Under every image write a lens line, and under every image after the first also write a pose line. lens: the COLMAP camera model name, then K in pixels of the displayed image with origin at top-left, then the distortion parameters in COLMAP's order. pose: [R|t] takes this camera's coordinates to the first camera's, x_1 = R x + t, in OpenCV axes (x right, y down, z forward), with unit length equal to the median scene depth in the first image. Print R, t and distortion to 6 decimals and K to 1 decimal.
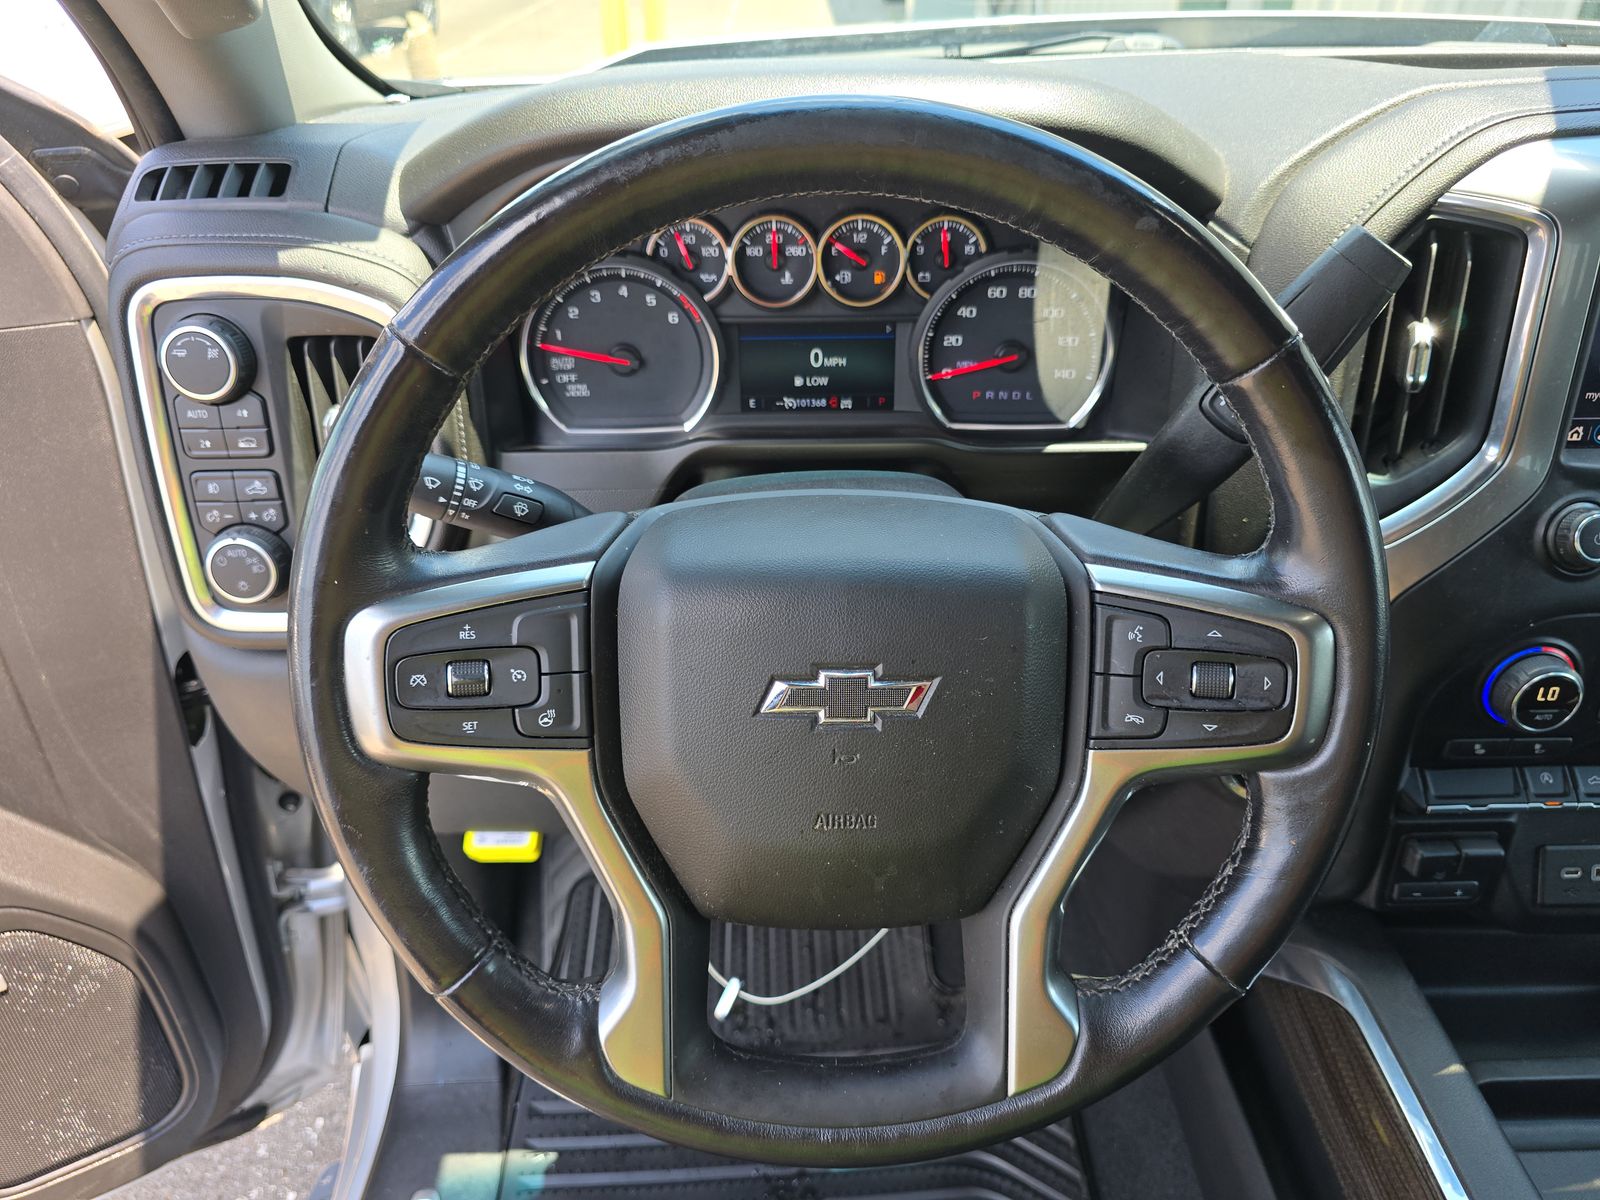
lens RADIAL K [[1107.5, 0, 818.7], [0, 1107.5, 597.5], [0, 0, 1]] dist [0.028350, -0.024081]
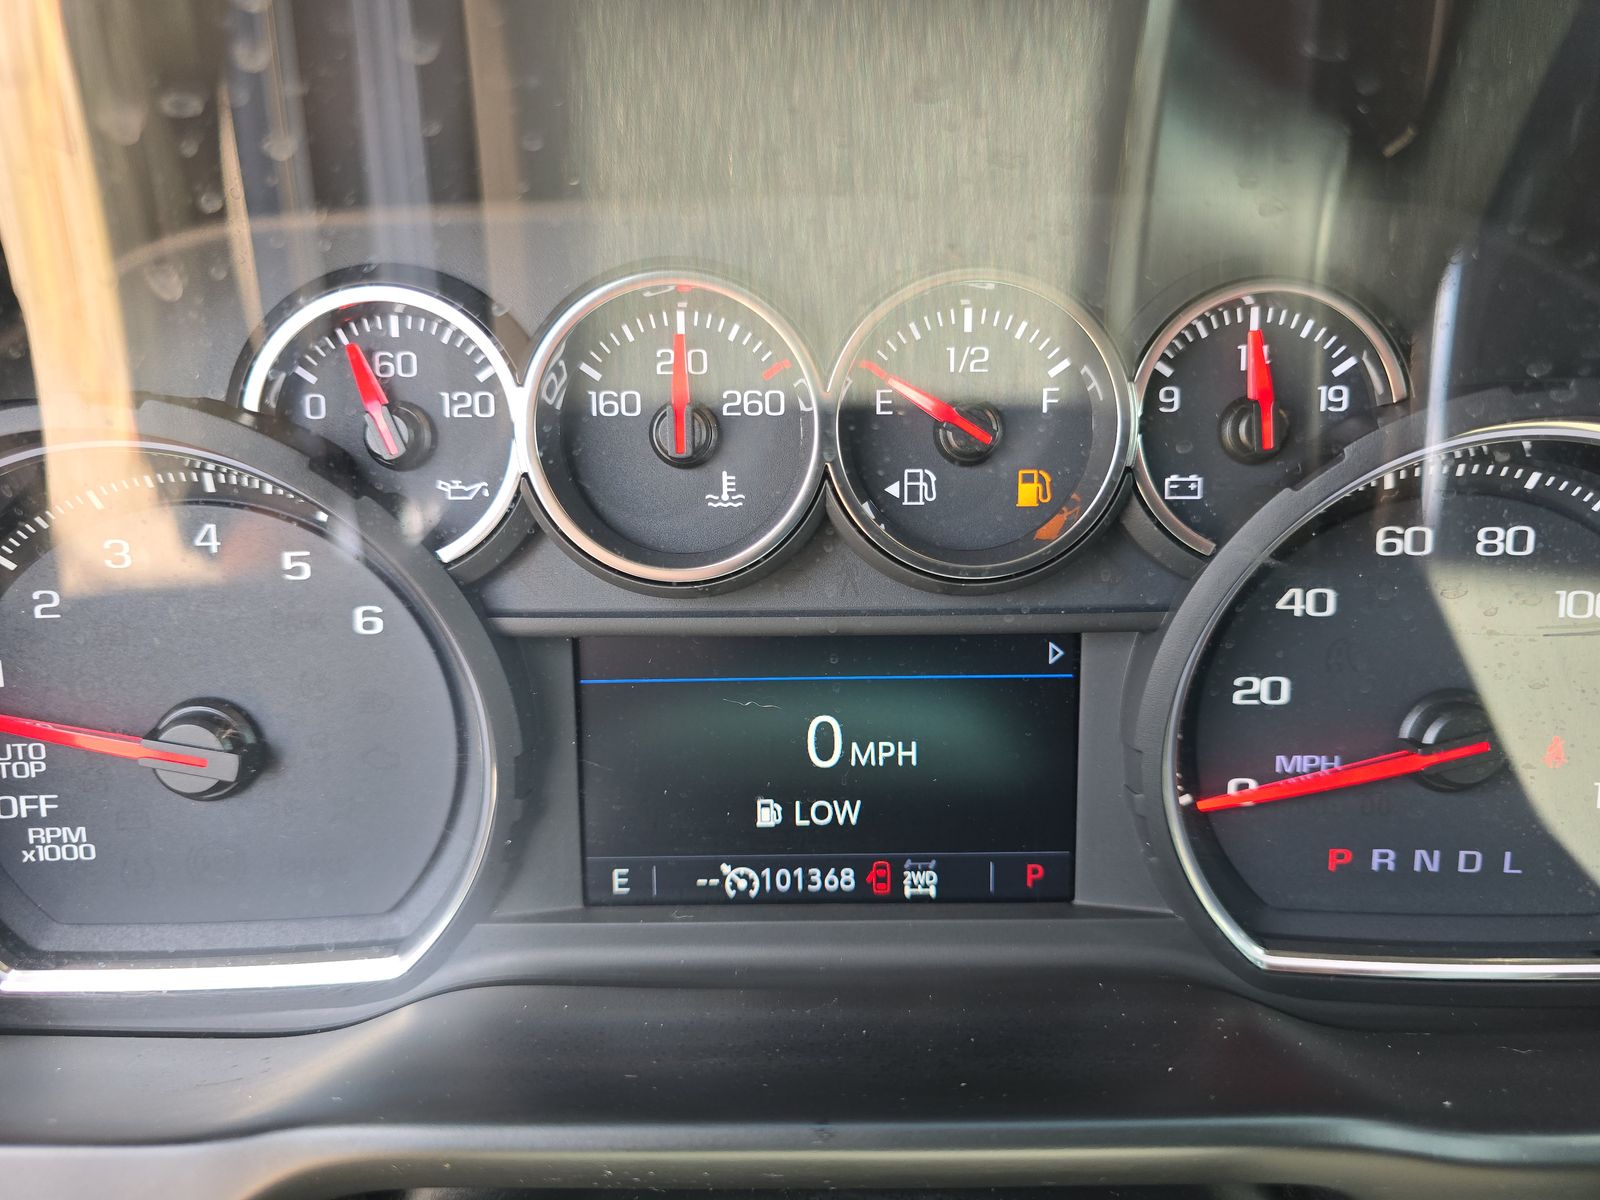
lens RADIAL K [[1107.5, 0, 818.7], [0, 1107.5, 597.5], [0, 0, 1]] dist [0.028350, -0.024081]
pose [[0.999606, 0.000306, -0.028063, 0.005206], [-0.007688, 0.964679, -0.263316, -0.177327], [0.026991, 0.263428, 0.964301, 0.704056]]
